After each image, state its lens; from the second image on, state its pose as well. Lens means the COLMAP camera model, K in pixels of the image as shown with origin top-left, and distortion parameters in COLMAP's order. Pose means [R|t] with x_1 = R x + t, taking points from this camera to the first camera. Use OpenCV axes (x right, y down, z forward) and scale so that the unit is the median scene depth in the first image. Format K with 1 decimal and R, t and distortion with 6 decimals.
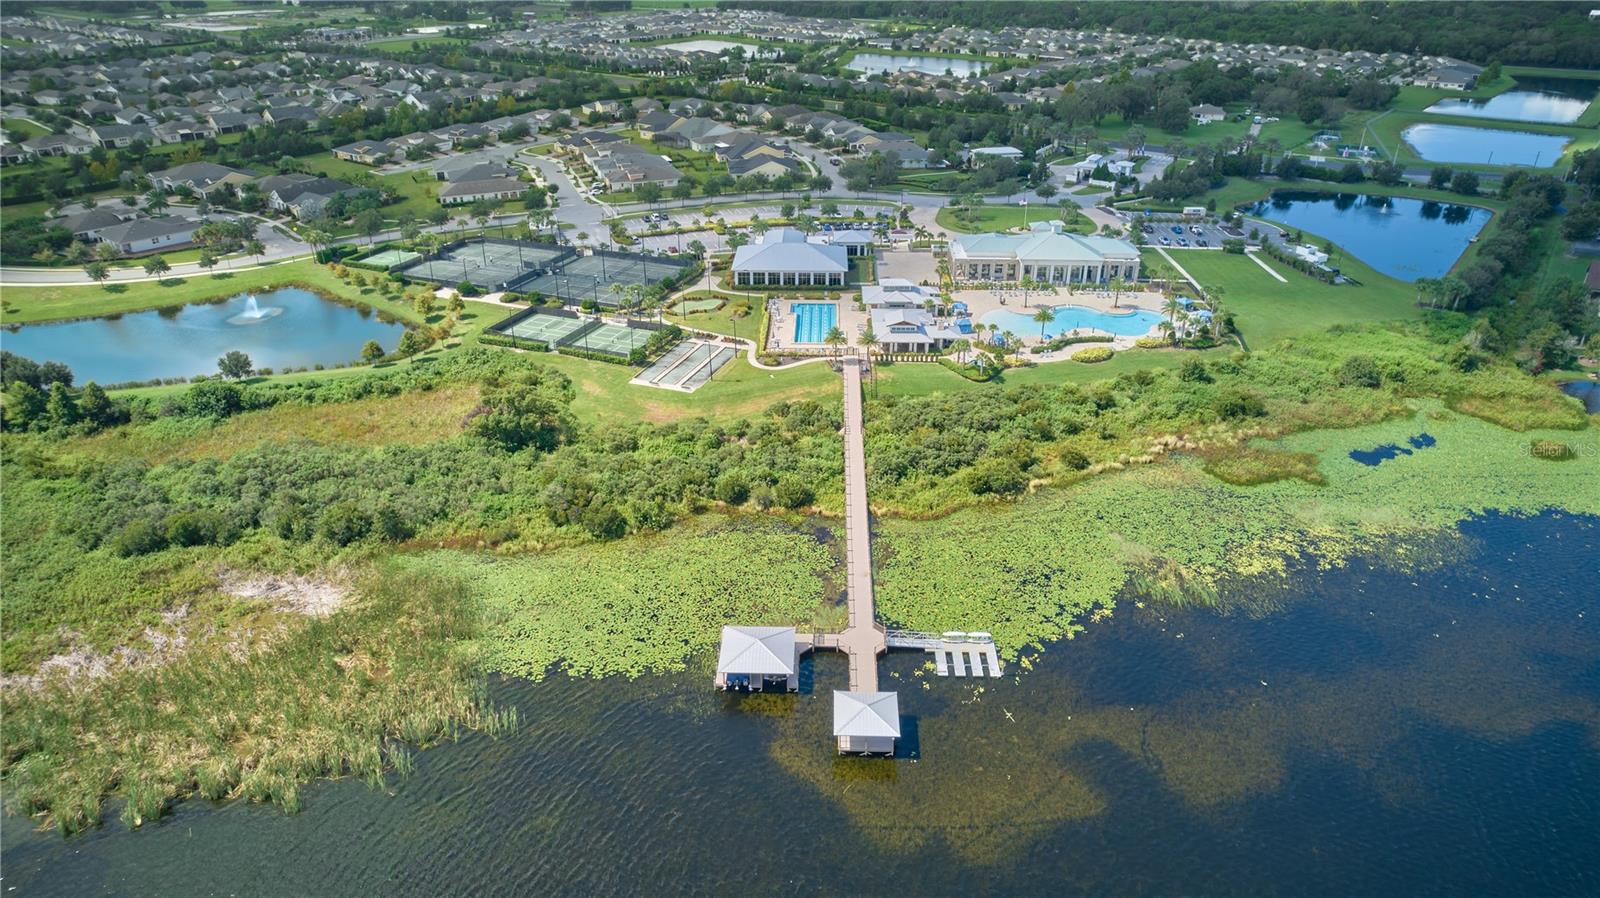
lens RADIAL K [[1027.9, 0, 800.0], [0, 1027.9, 449.0], [0, 0, 1]] dist [-0.083531, 0.076198]
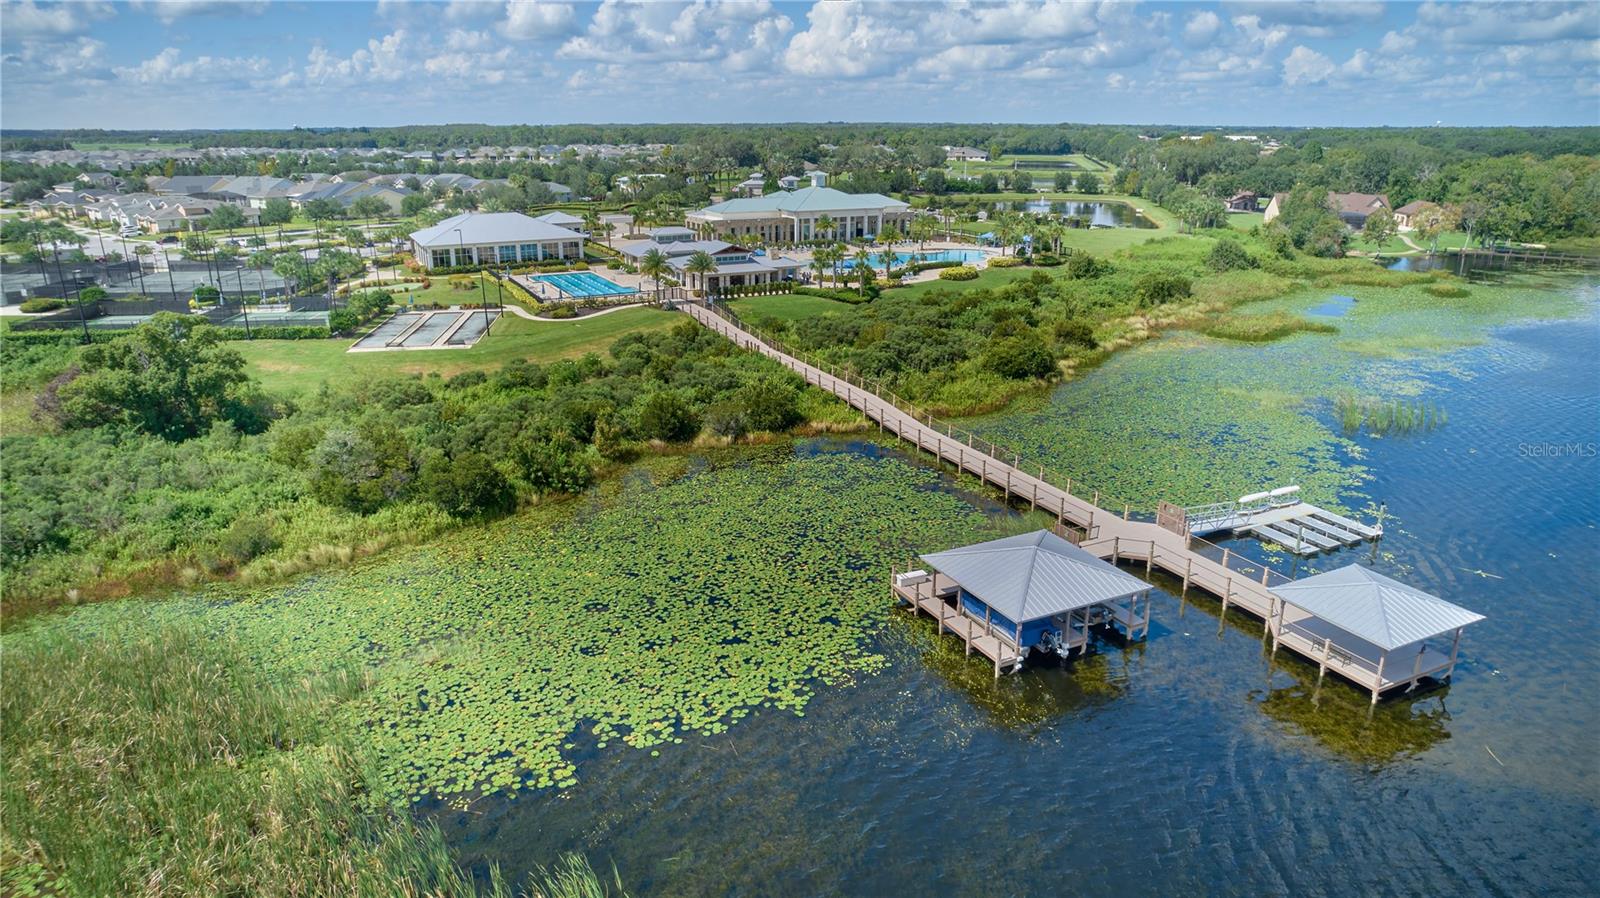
lens RADIAL K [[1027.9, 0, 800.0], [0, 1027.9, 449.0], [0, 0, 1]] dist [-0.083531, 0.076198]
pose [[0.884782, -0.142575, 0.443658, -0.160318], [0.213255, 0.970388, -0.113446, 0.085599], [-0.414346, 0.194987, 0.888987, 0.314144]]
